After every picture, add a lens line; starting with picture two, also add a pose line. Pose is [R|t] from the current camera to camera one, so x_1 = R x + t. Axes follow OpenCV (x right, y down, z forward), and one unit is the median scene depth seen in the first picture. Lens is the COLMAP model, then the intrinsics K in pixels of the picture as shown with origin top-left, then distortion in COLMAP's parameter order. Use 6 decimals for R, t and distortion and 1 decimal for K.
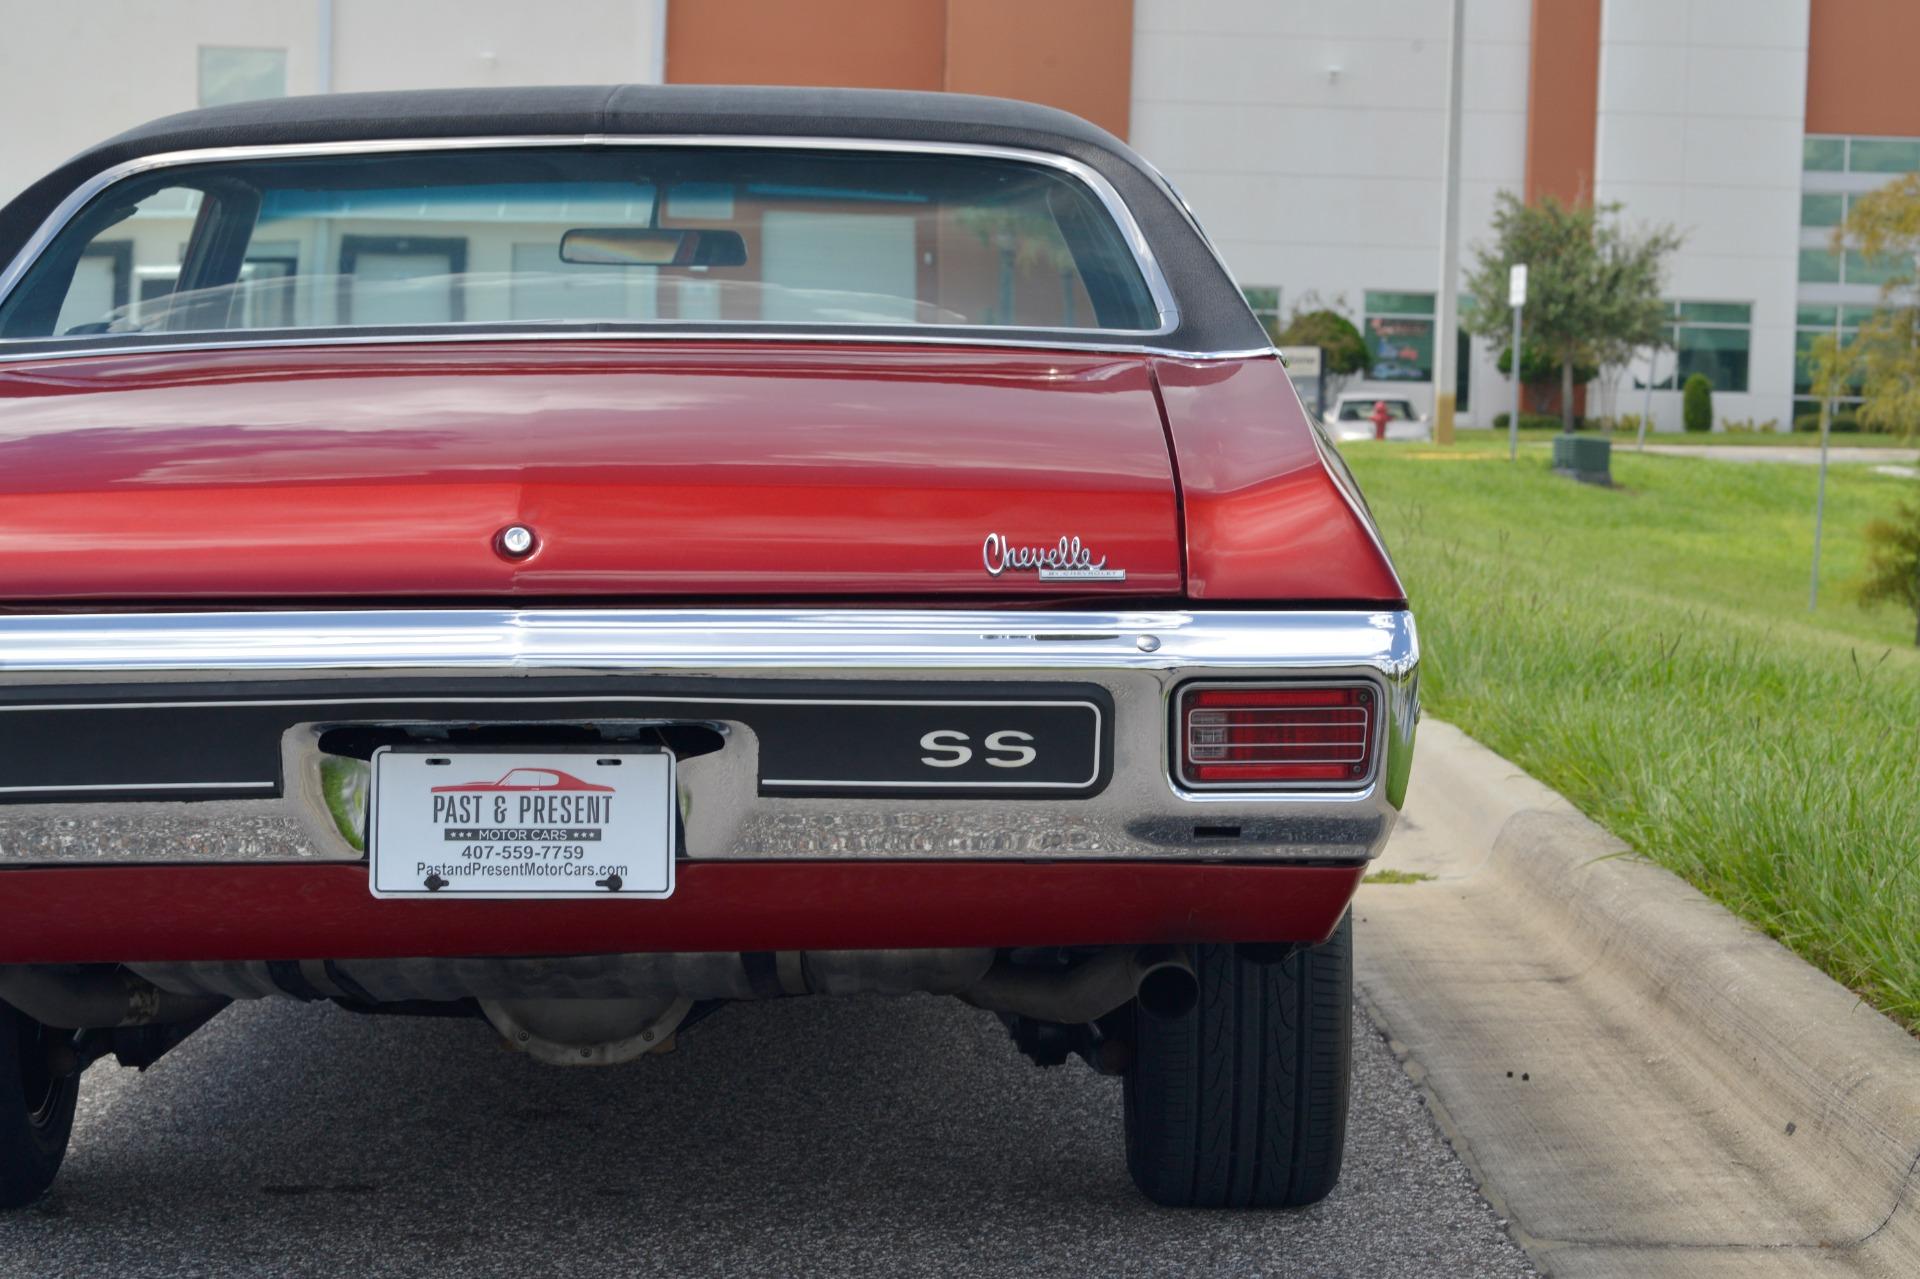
lens RADIAL K [[4905.9, 0, 1010.5], [0, 4905.9, 639.9], [0, 0, 1]] dist [0.060468, 0.299554]
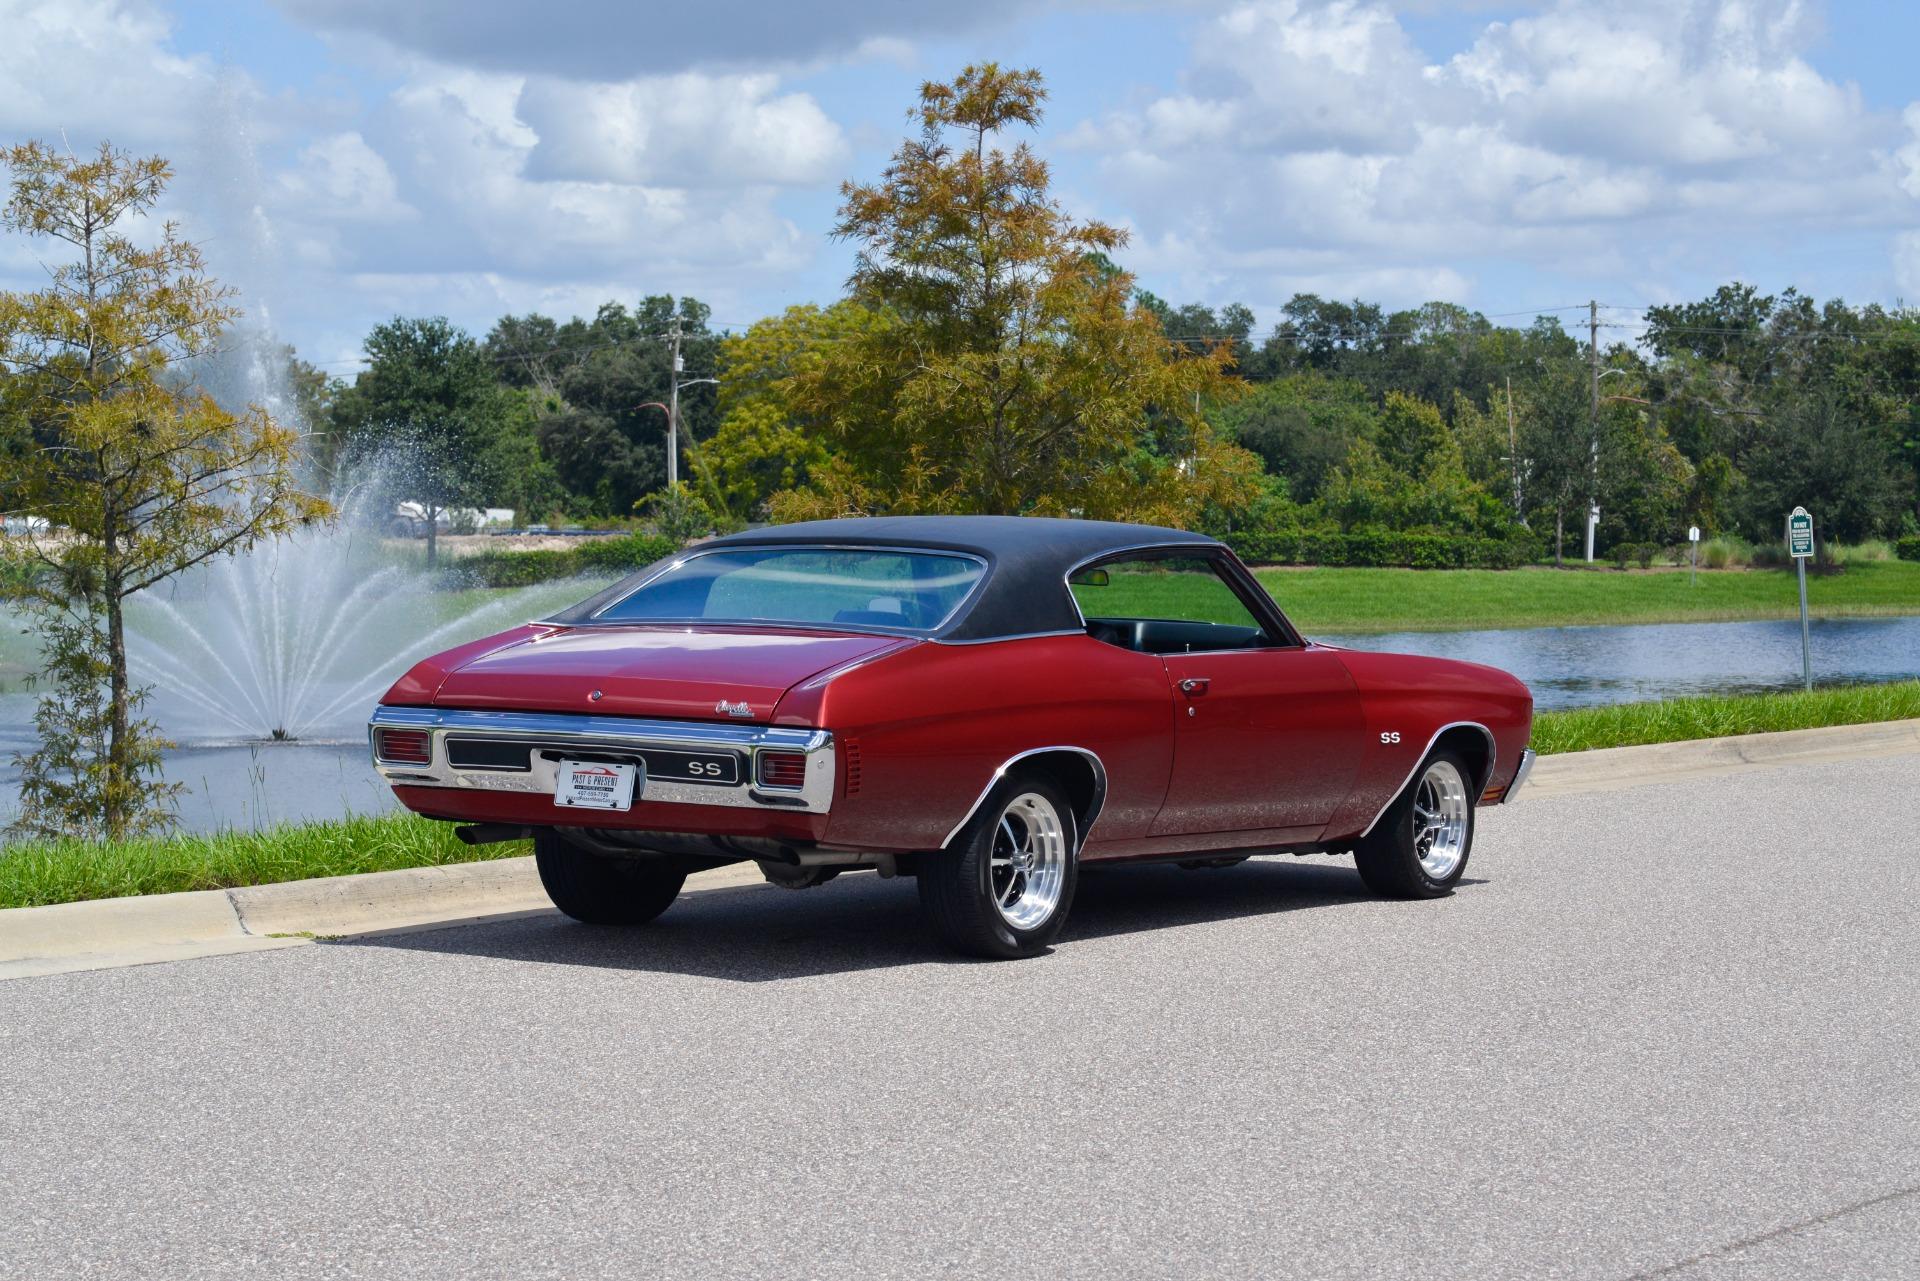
lens RADIAL K [[4621.5, 0, 960.0], [0, 4621.5, 640.5], [0, 0, 1]] dist [0.048304, 0.382976]
pose [[0.823556, 0.038623, -0.565918, 1.543786], [-0.052226, 0.998604, -0.007849, -0.038406], [0.564825, 0.036020, 0.824424, -1.149097]]
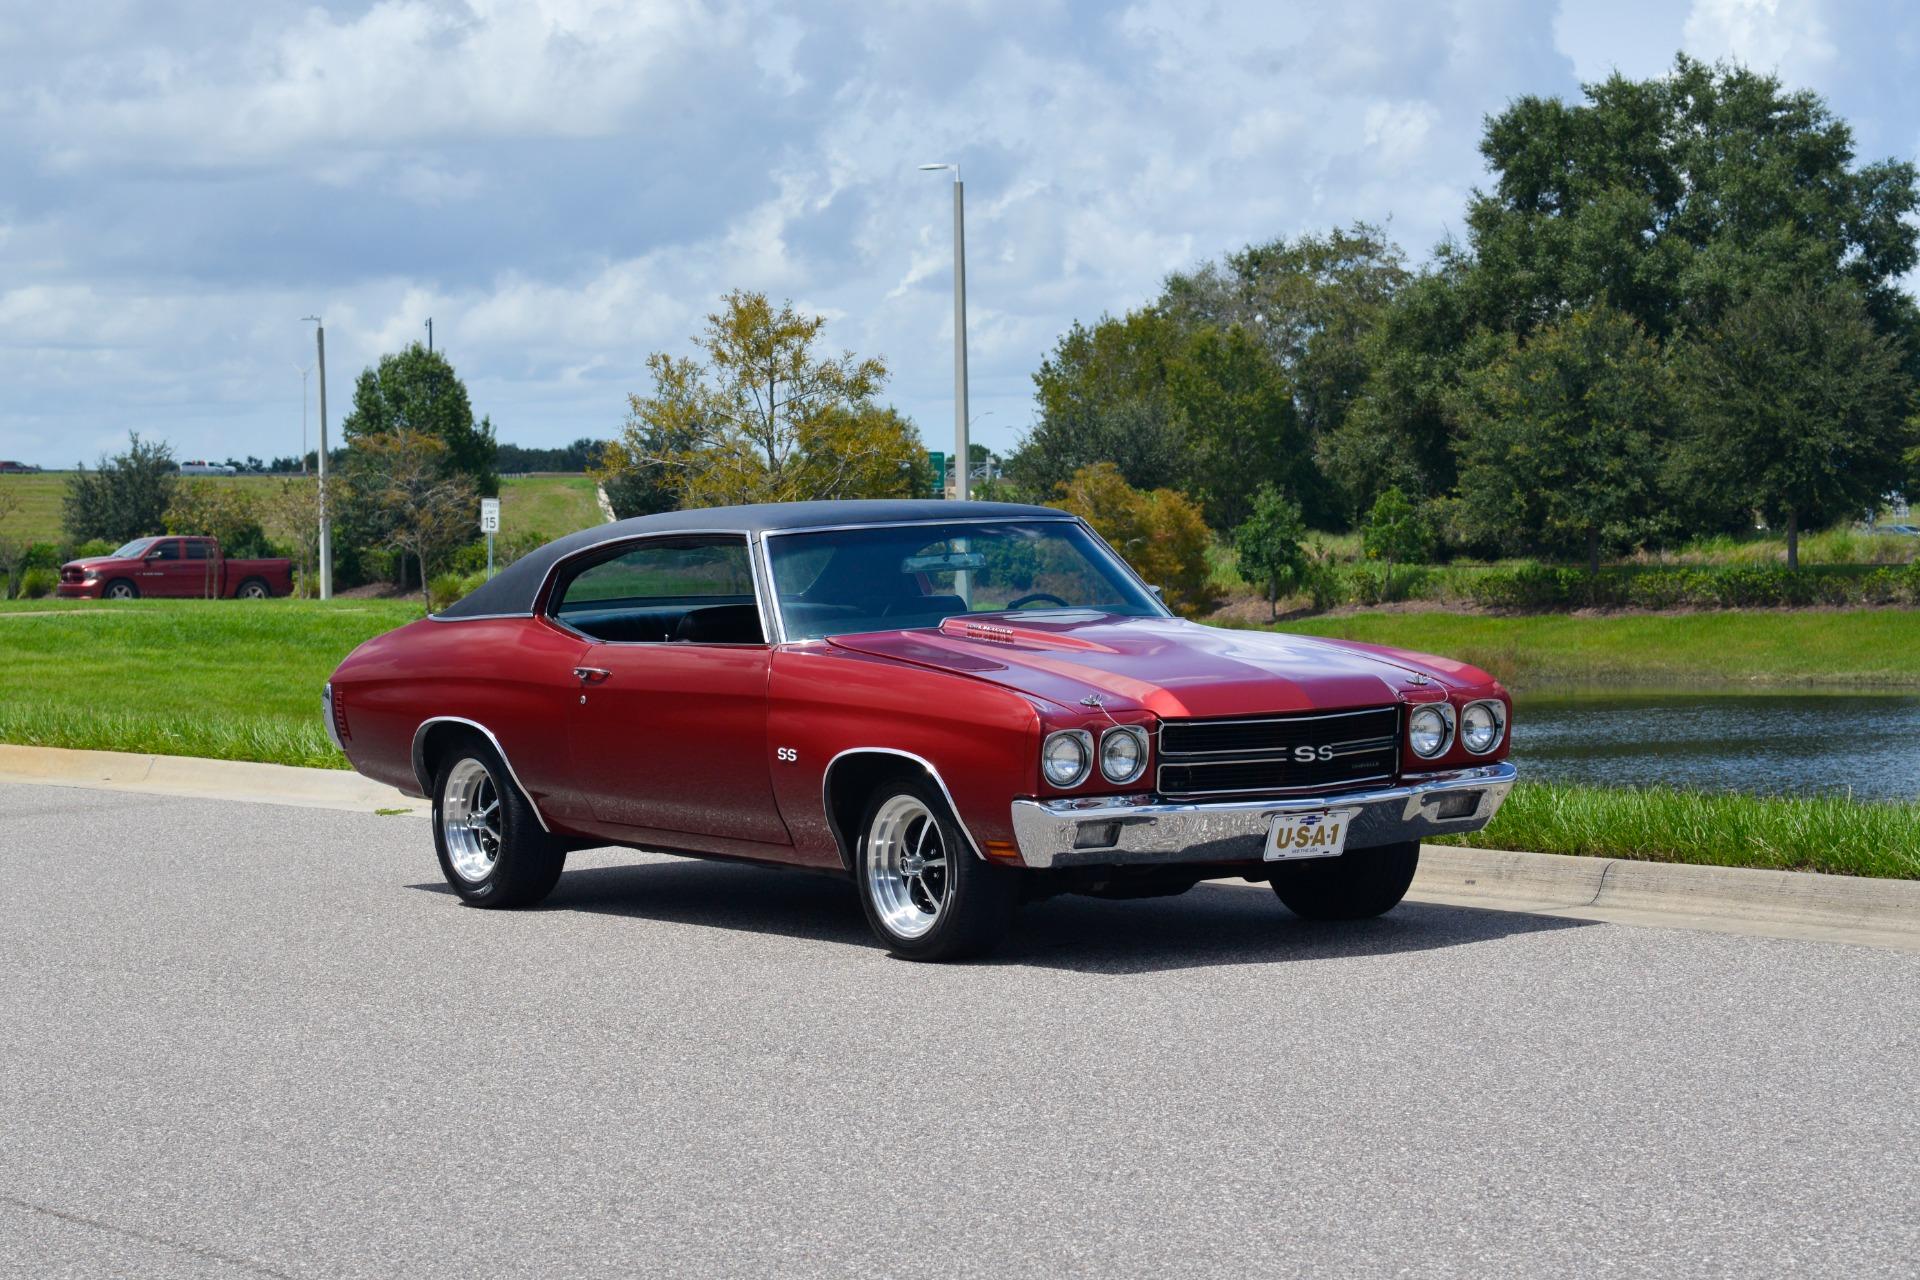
lens RADIAL K [[4911.7, 0, 888.9], [0, 4911.7, 637.5], [0, 0, 1]] dist [0.041588, 0.474626]
pose [[0.841671, -0.053105, 0.537374, -1.724666], [0.068006, 0.997653, -0.007925, -0.036069], [-0.535692, 0.043215, 0.843307, -1.205875]]
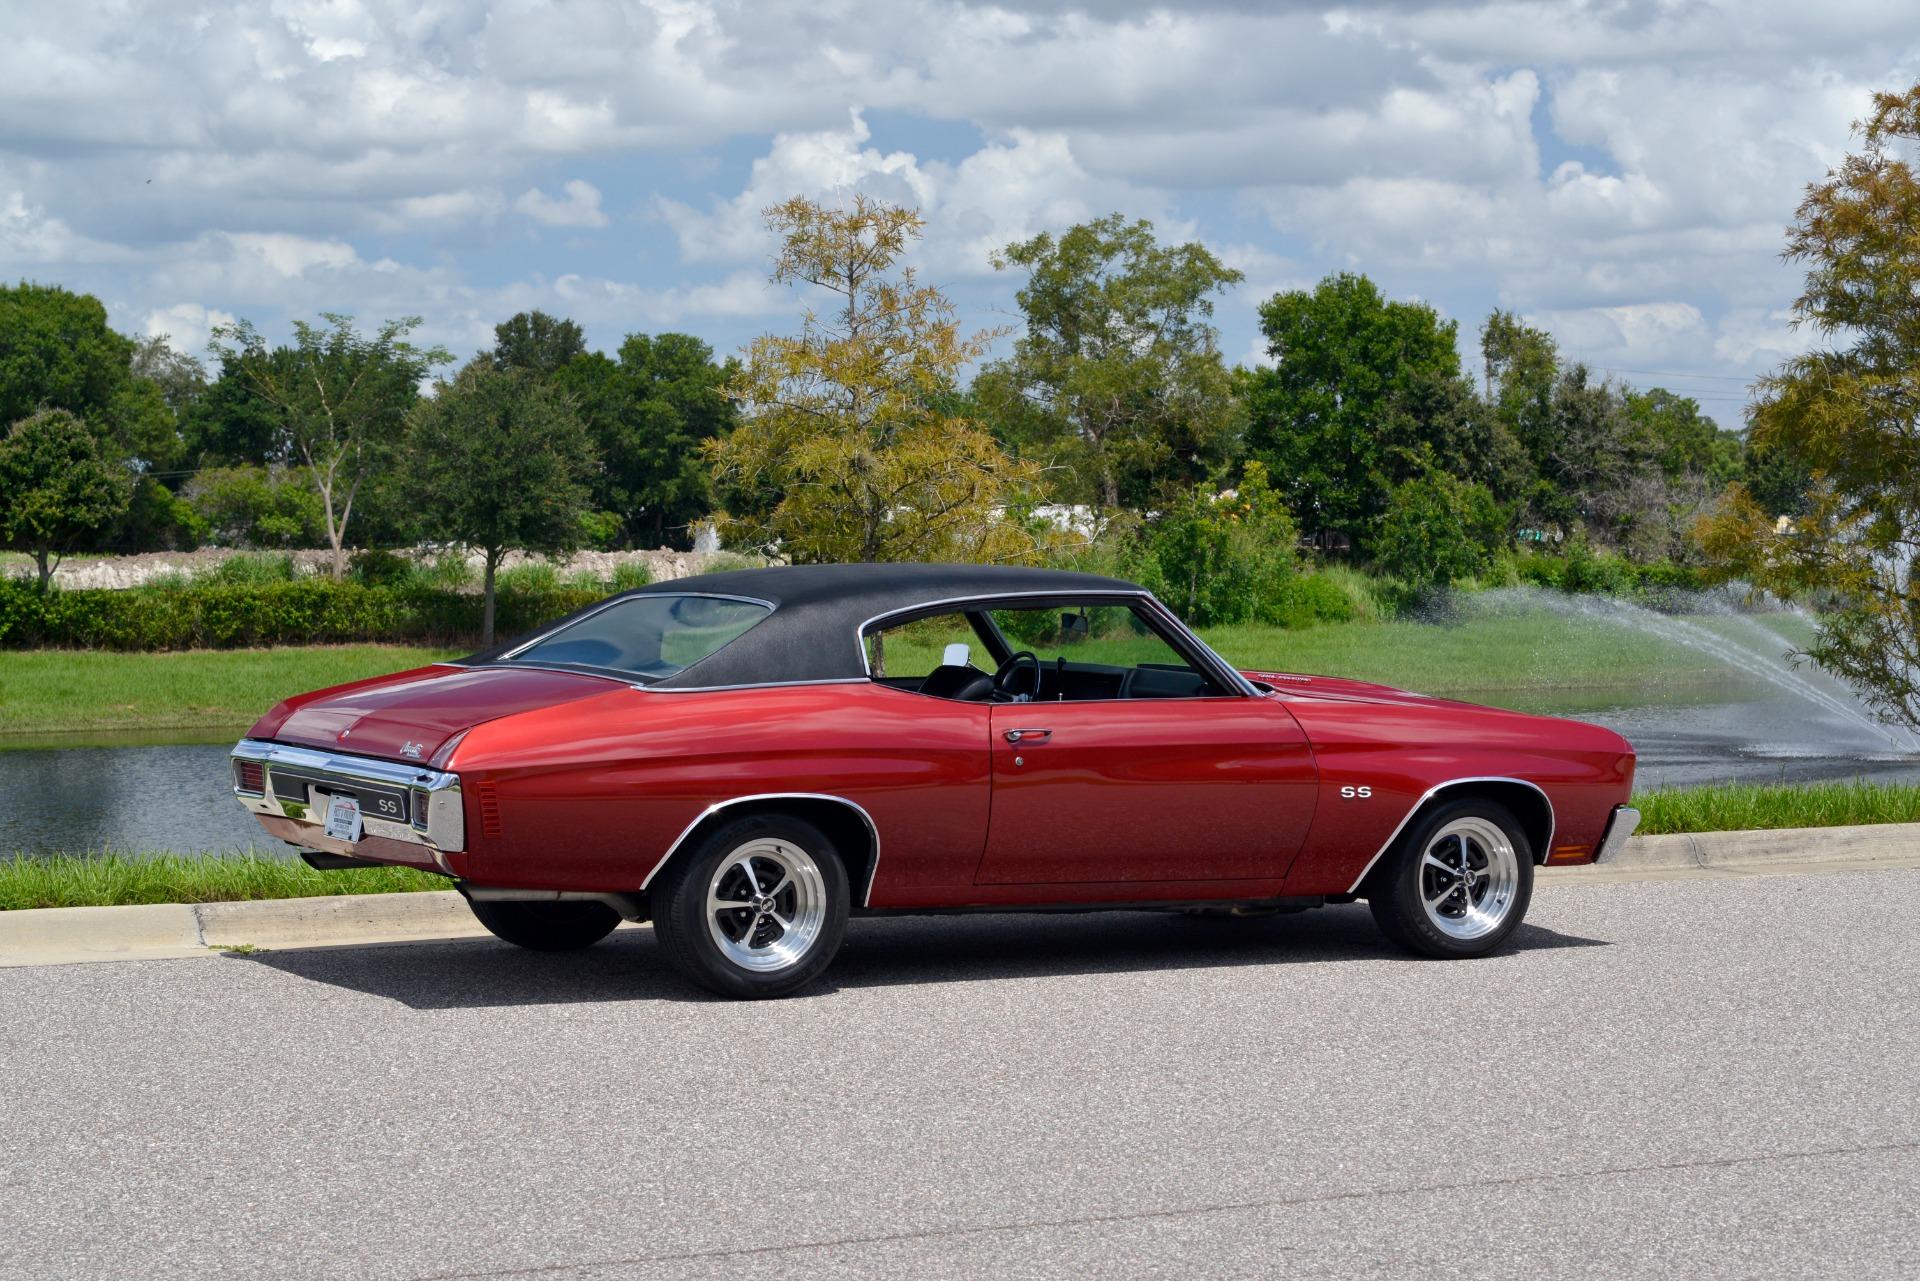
lens RADIAL K [[4621.5, 0, 960.0], [0, 4621.5, 640.5], [0, 0, 1]] dist [0.048304, 0.382976]
pose [[0.482696, 0.046756, -0.874539, 2.505525], [-0.062221, 0.997881, 0.019008, -0.148949], [0.873575, 0.045240, 0.484582, -0.151069]]
